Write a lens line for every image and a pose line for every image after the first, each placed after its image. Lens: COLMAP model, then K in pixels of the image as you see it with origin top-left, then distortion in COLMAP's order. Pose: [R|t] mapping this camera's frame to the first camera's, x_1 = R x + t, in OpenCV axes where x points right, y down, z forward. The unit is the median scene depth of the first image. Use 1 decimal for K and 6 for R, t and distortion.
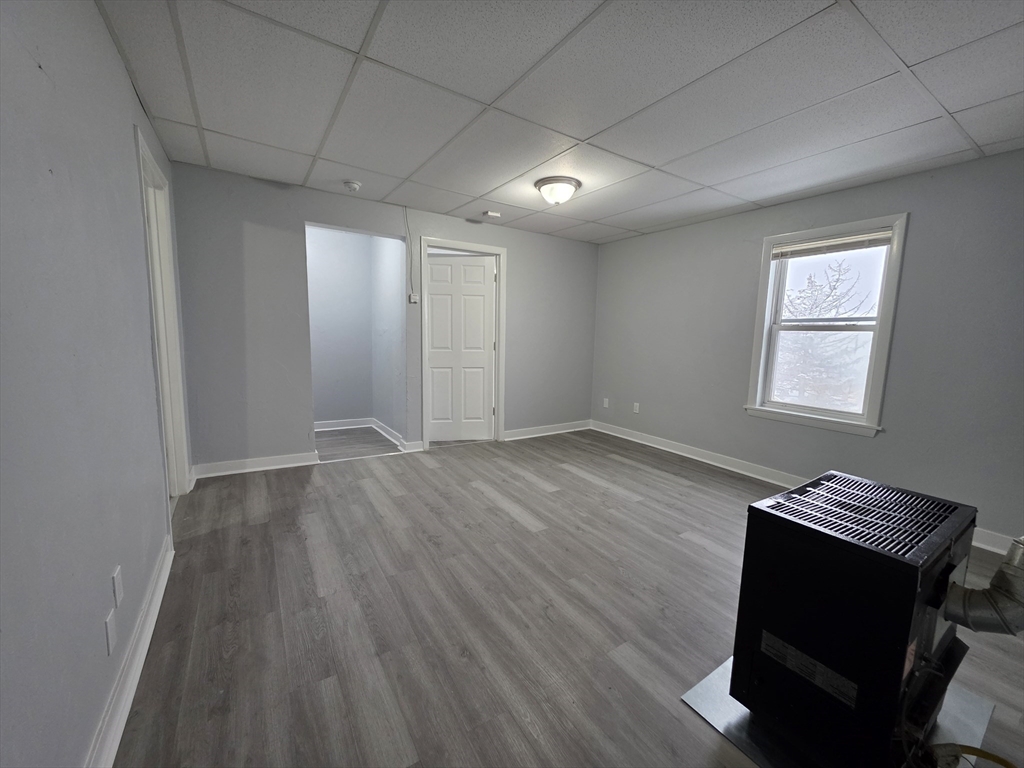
lens RADIAL K [[406.7, 0, 510.8], [0, 406.7, 381.3], [0, 0, 1]] dist [0.000346, -0.000007]
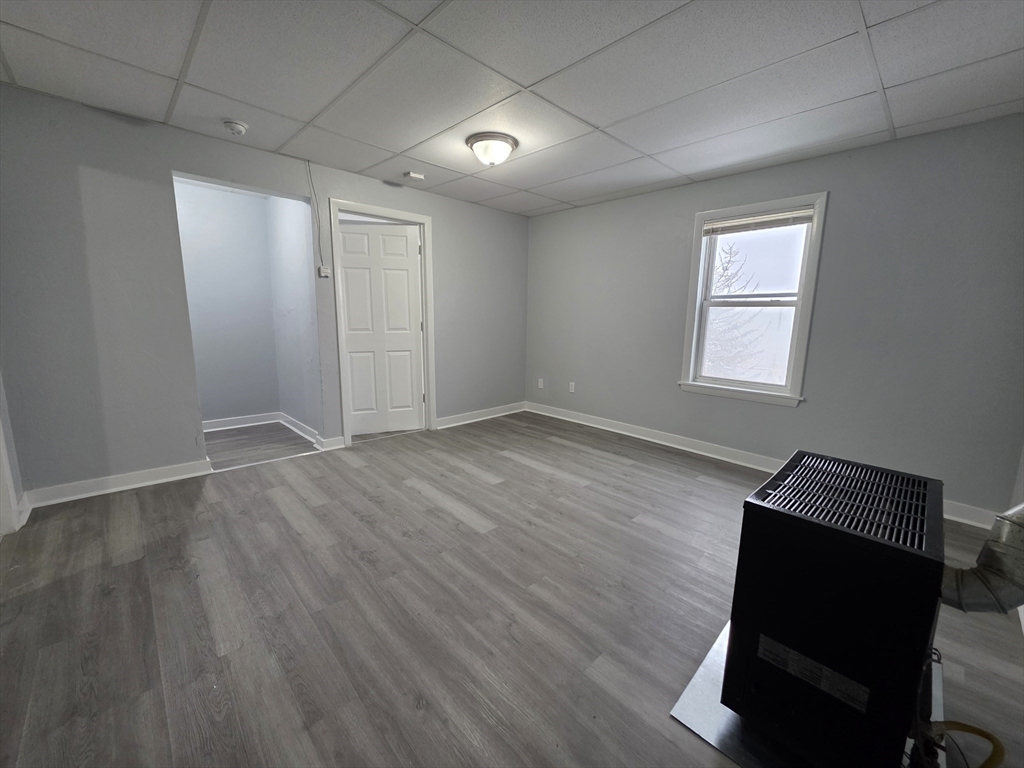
lens RADIAL K [[409.5, 0, 511.3], [0, 409.5, 378.6], [0, 0, 1]] dist [0.000557, -0.000129]
pose [[0.981135, -0.039937, 0.189156, -0.034810], [0.031798, 0.998441, 0.045873, -0.009225], [-0.190693, -0.038993, 0.980875, 0.099500]]
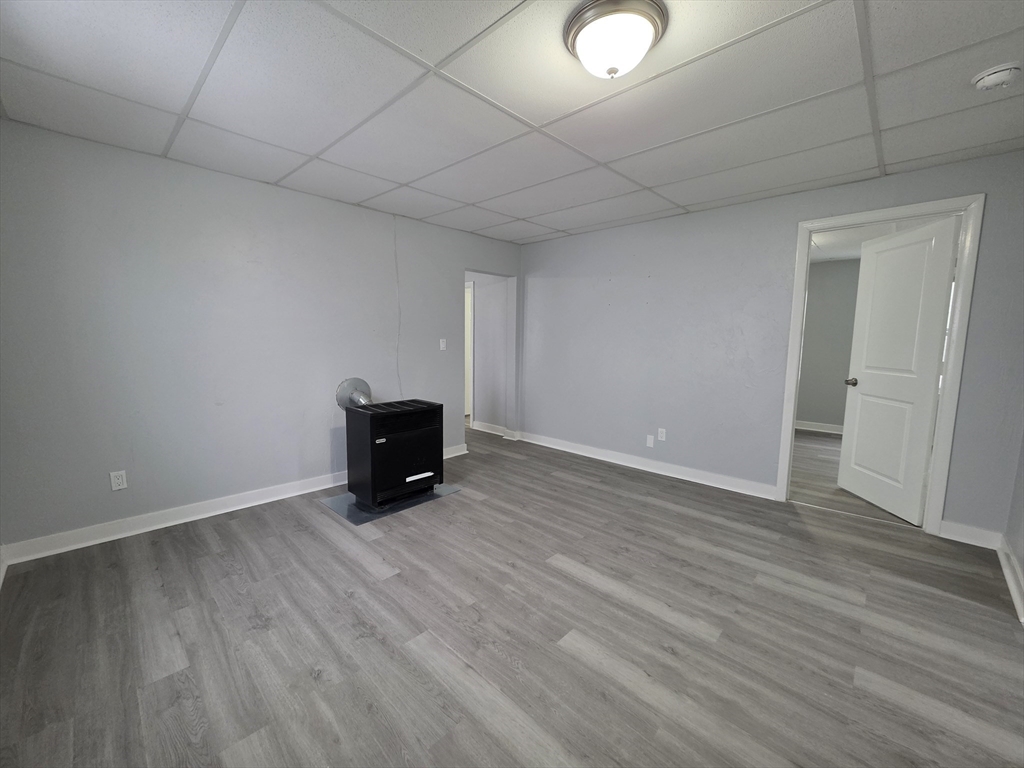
lens RADIAL K [[409.5, 0, 511.3], [0, 409.5, 378.6], [0, 0, 1]] dist [0.000557, -0.000129]
pose [[-0.971853, -0.014669, -0.235131, 0.348894], [-0.067793, 0.973257, 0.219489, -0.205709], [0.225623, 0.229251, -0.946857, 1.584330]]
